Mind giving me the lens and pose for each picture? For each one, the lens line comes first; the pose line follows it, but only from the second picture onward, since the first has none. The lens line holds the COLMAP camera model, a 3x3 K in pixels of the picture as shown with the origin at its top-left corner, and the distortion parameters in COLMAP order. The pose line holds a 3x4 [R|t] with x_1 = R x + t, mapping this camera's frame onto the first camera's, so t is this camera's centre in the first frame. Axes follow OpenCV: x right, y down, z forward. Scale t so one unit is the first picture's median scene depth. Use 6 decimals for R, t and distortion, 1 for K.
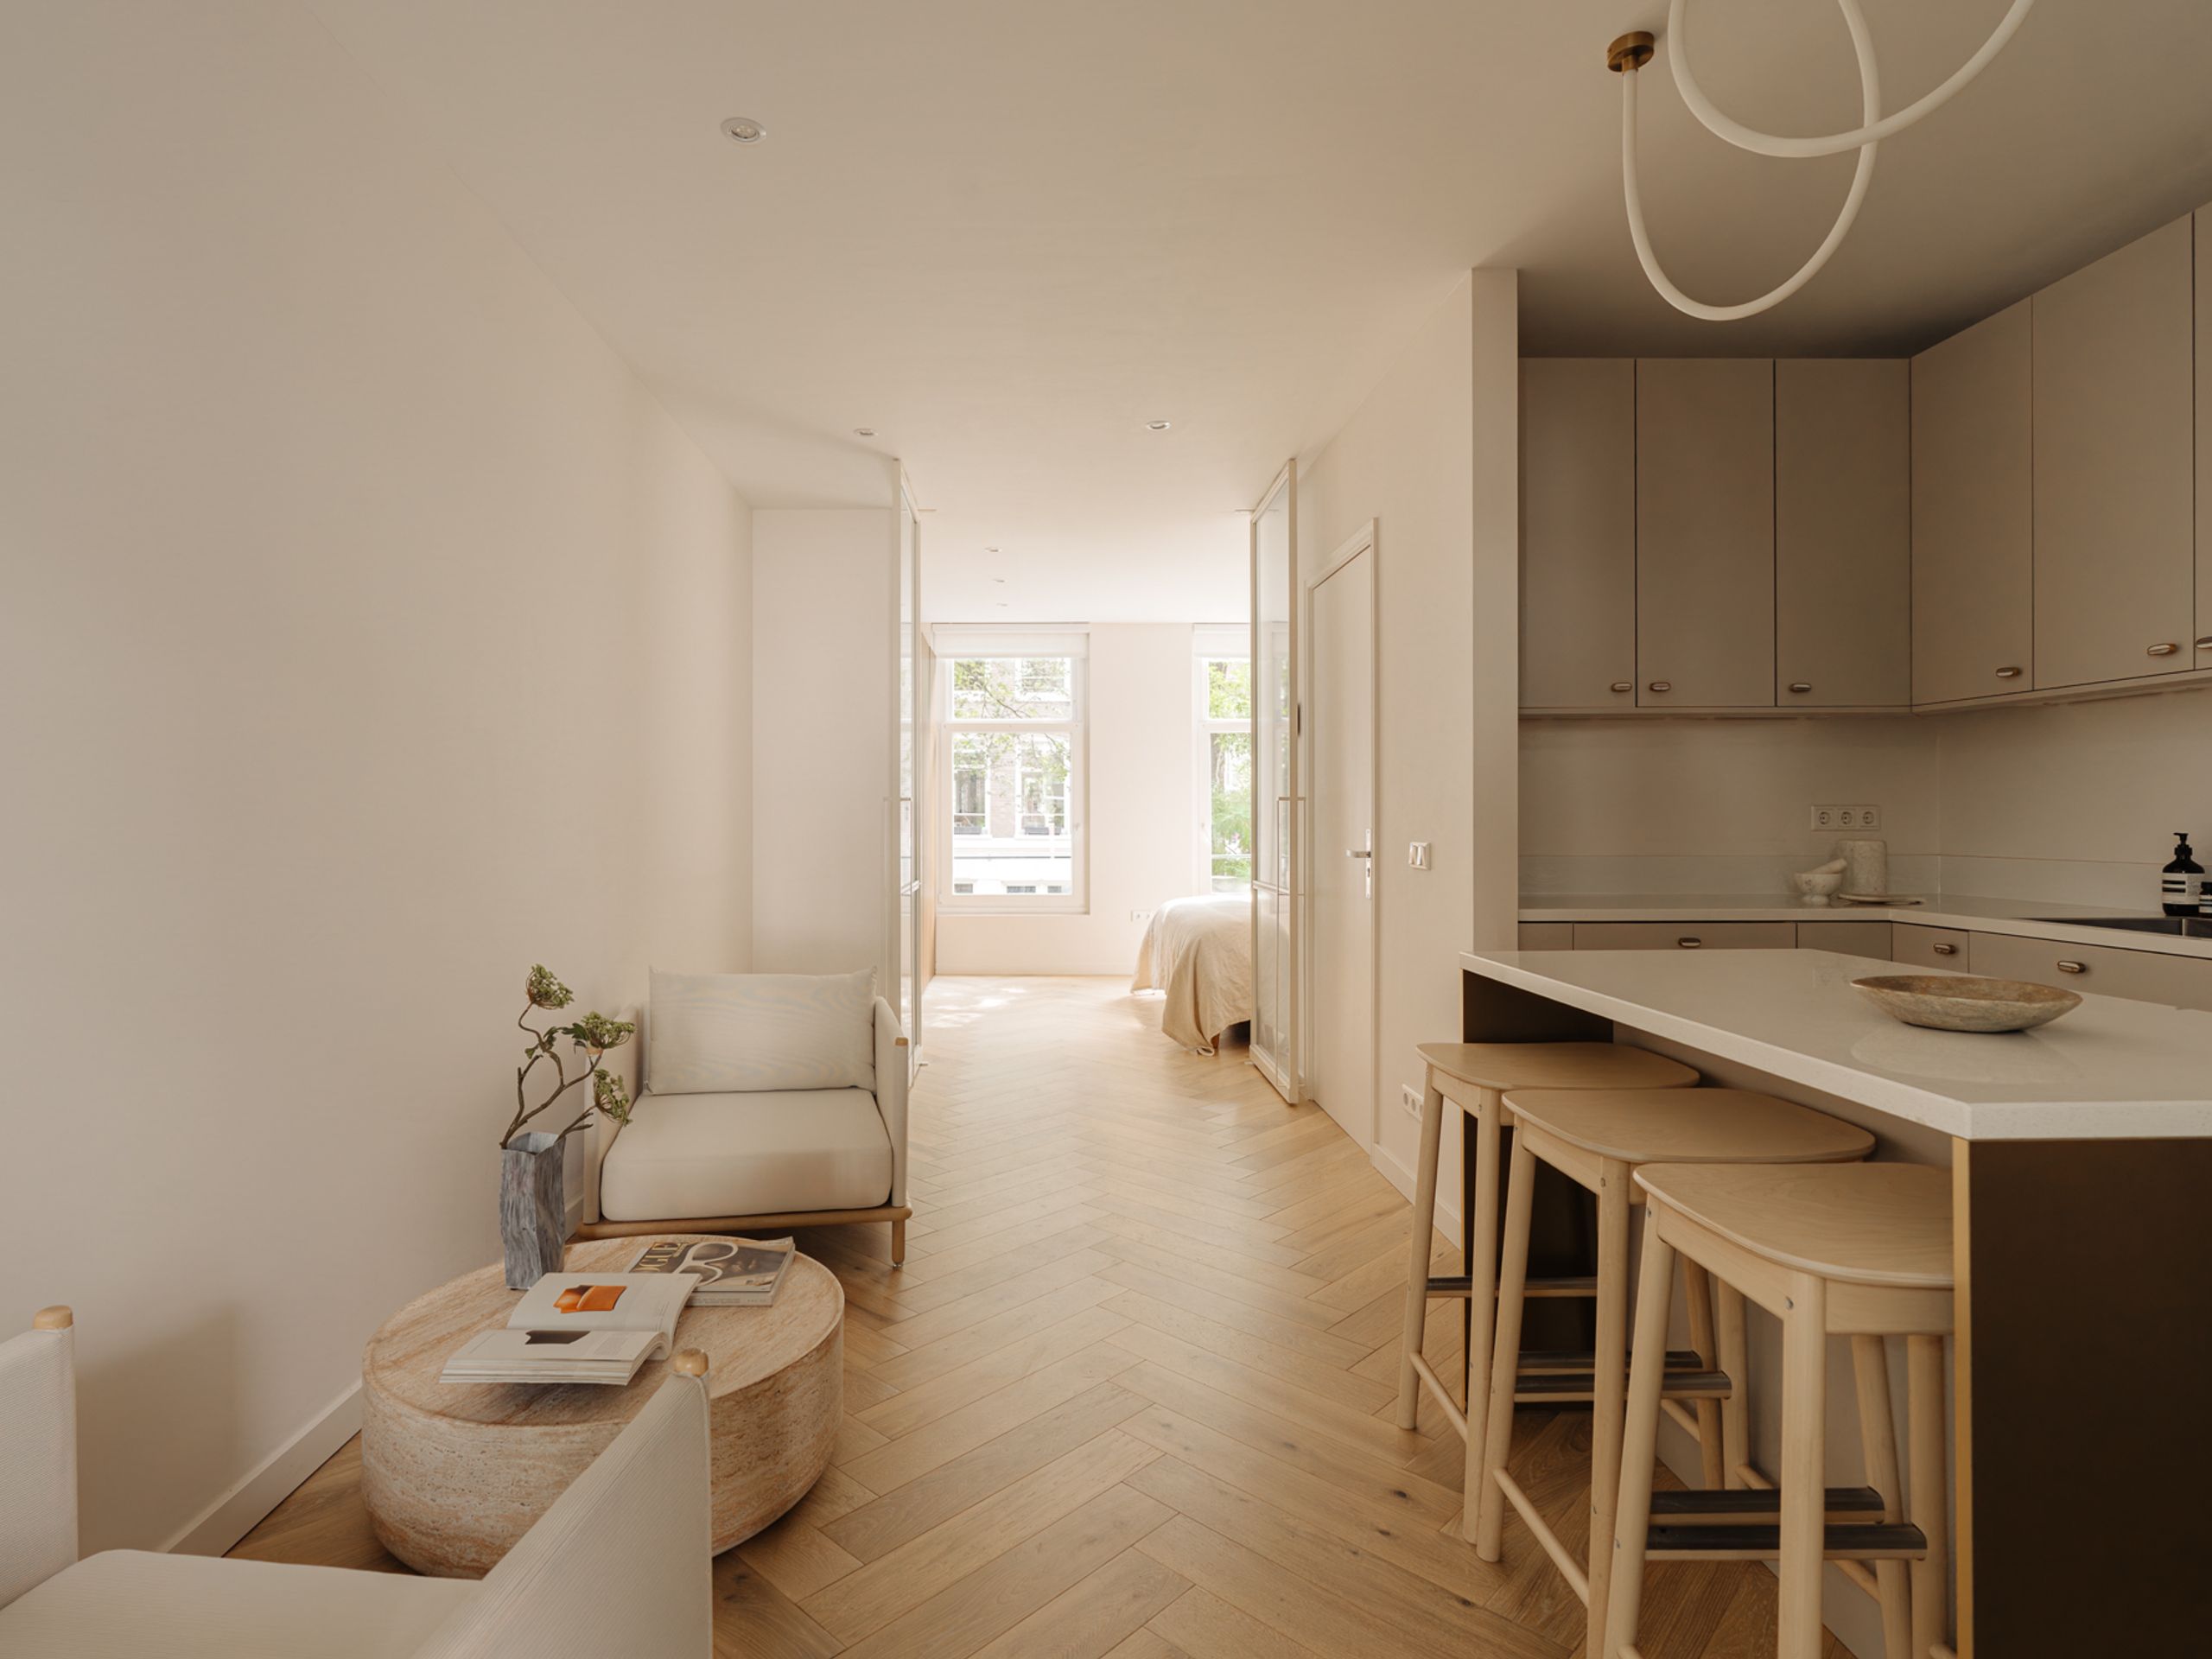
lens RADIAL K [[1161.4, 0, 989.2], [0, 1161.4, 815.3], [0, 0, 1]] dist [-0.009207, 0.003261]
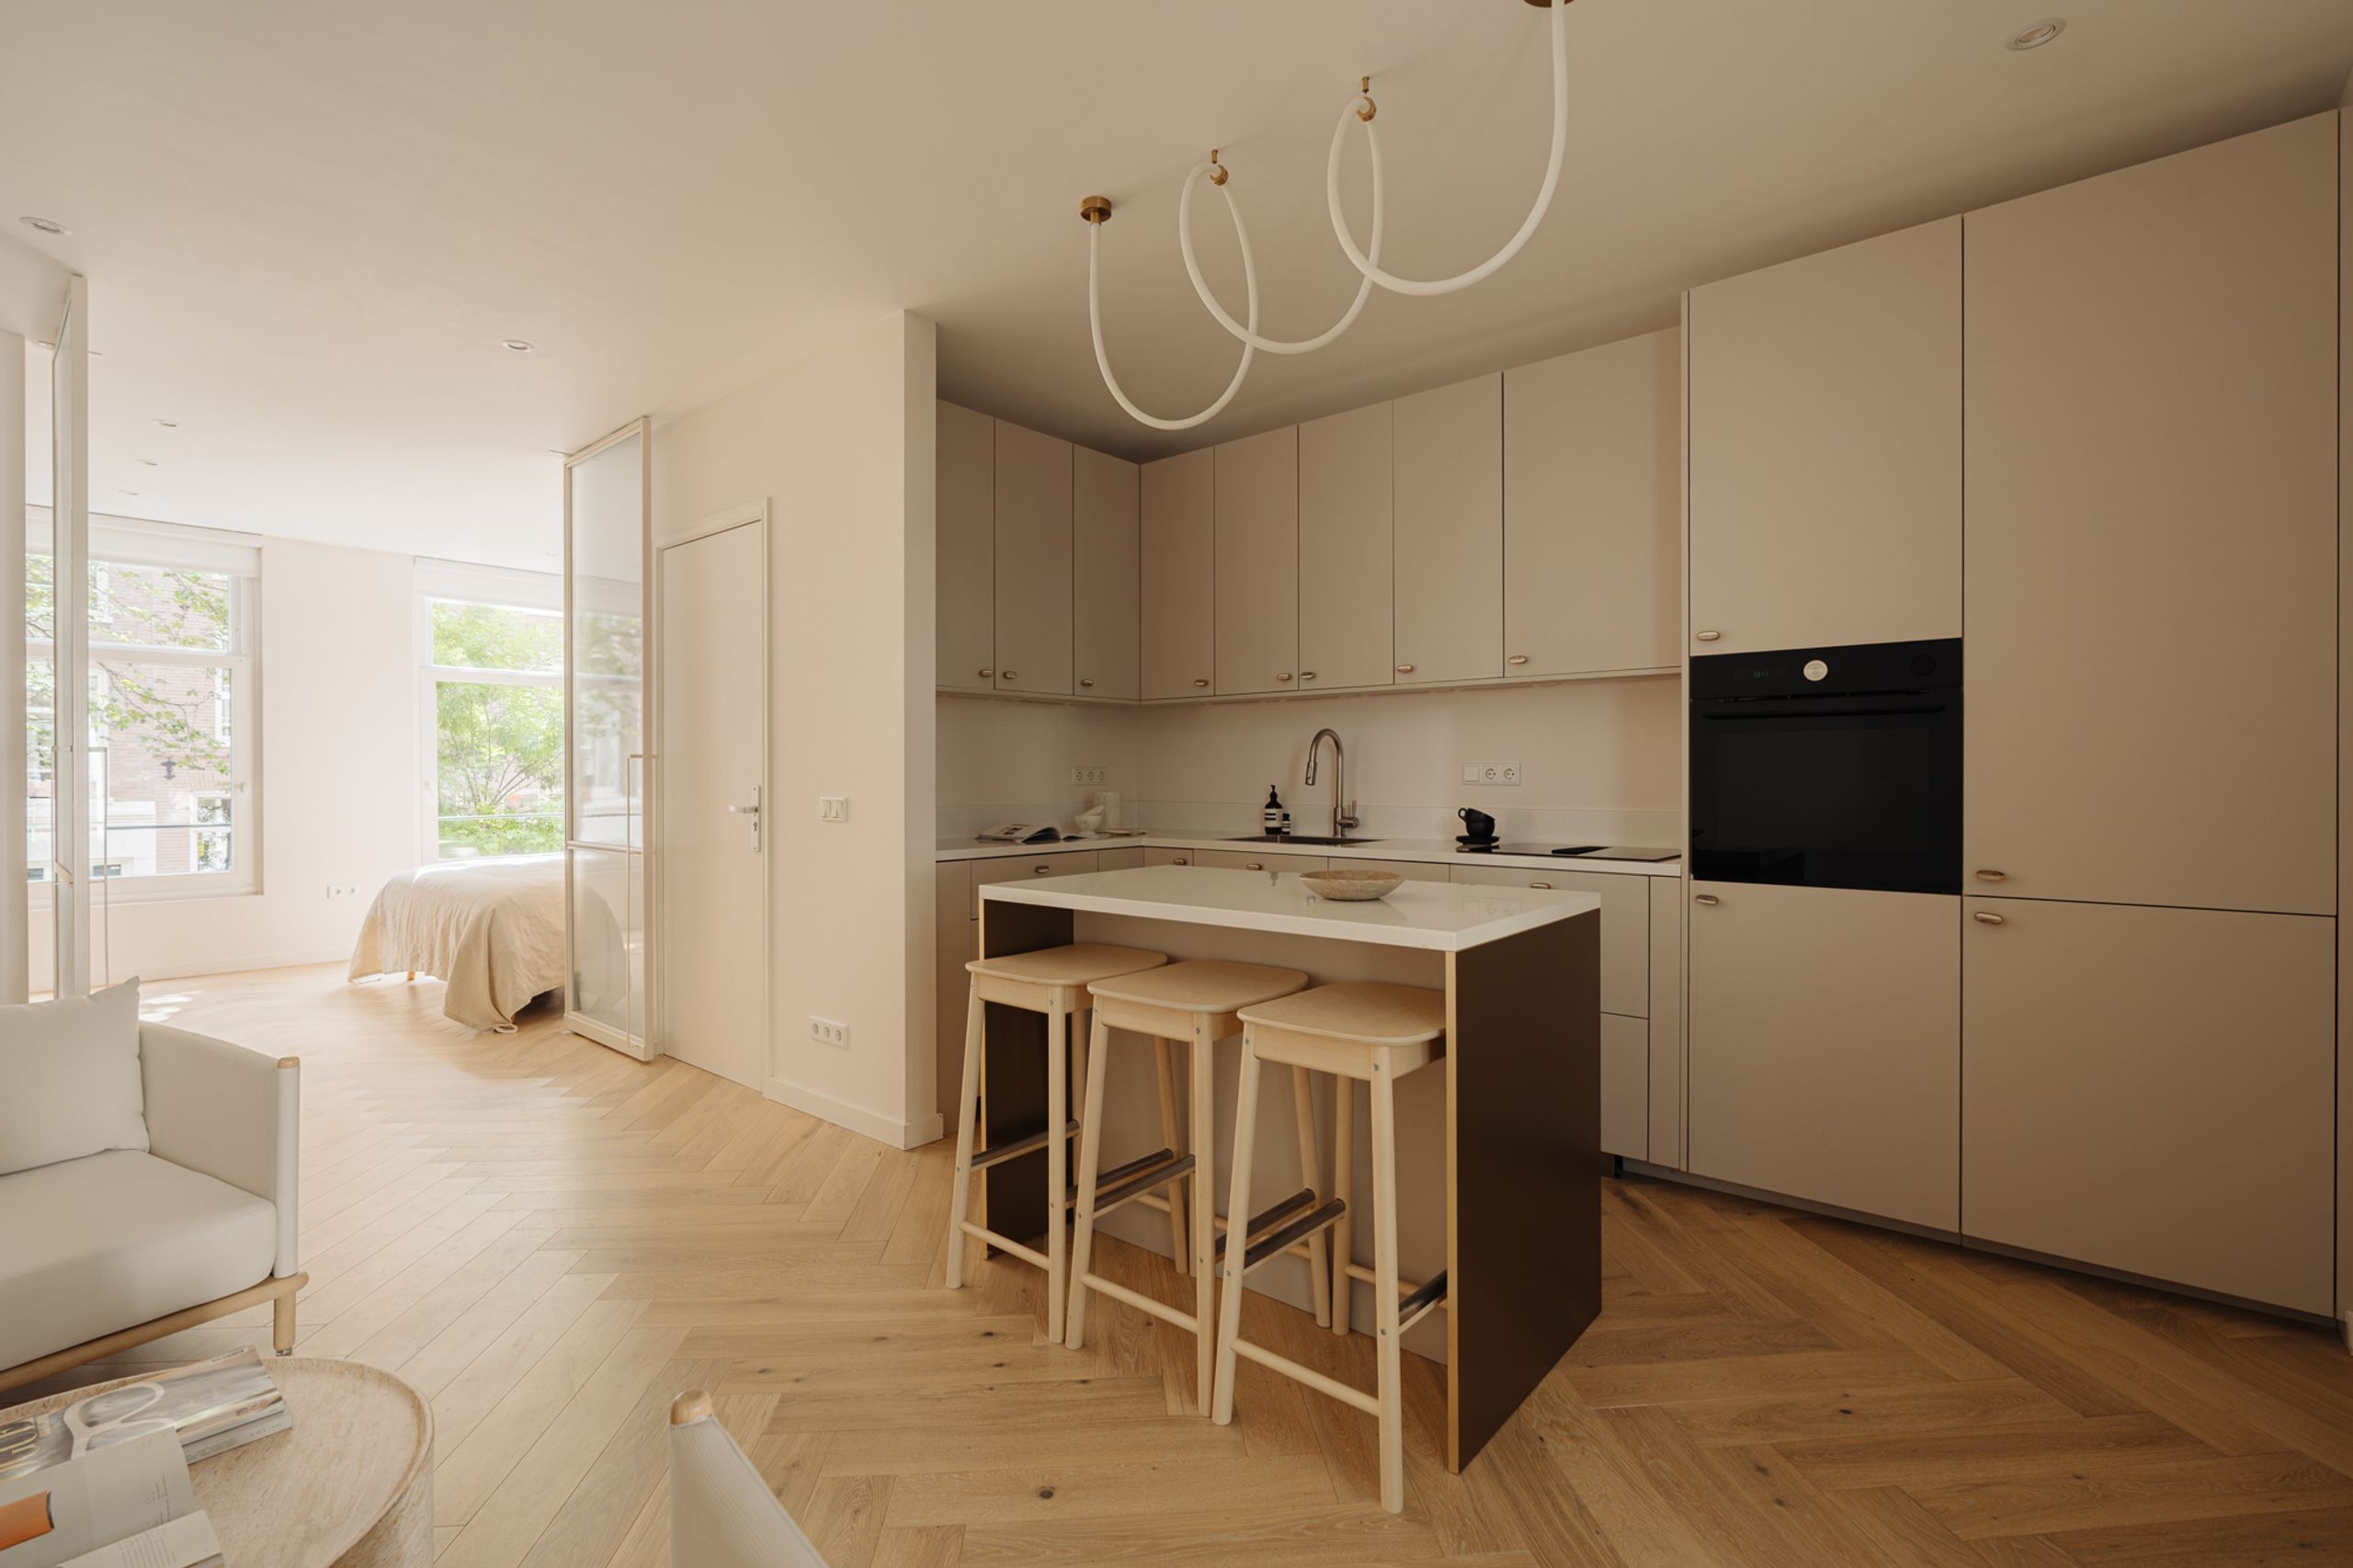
lens RADIAL K [[1087.2, 0, 1173.6], [0, 1087.2, 776.2], [0, 0, 1]] dist [-0.010014, 0.003881]
pose [[0.637354, 0.000472, 0.770571, -0.250431], [-0.002314, 0.999996, 0.001301, 0.000513], [-0.770567, -0.002612, 0.637353, 0.081841]]
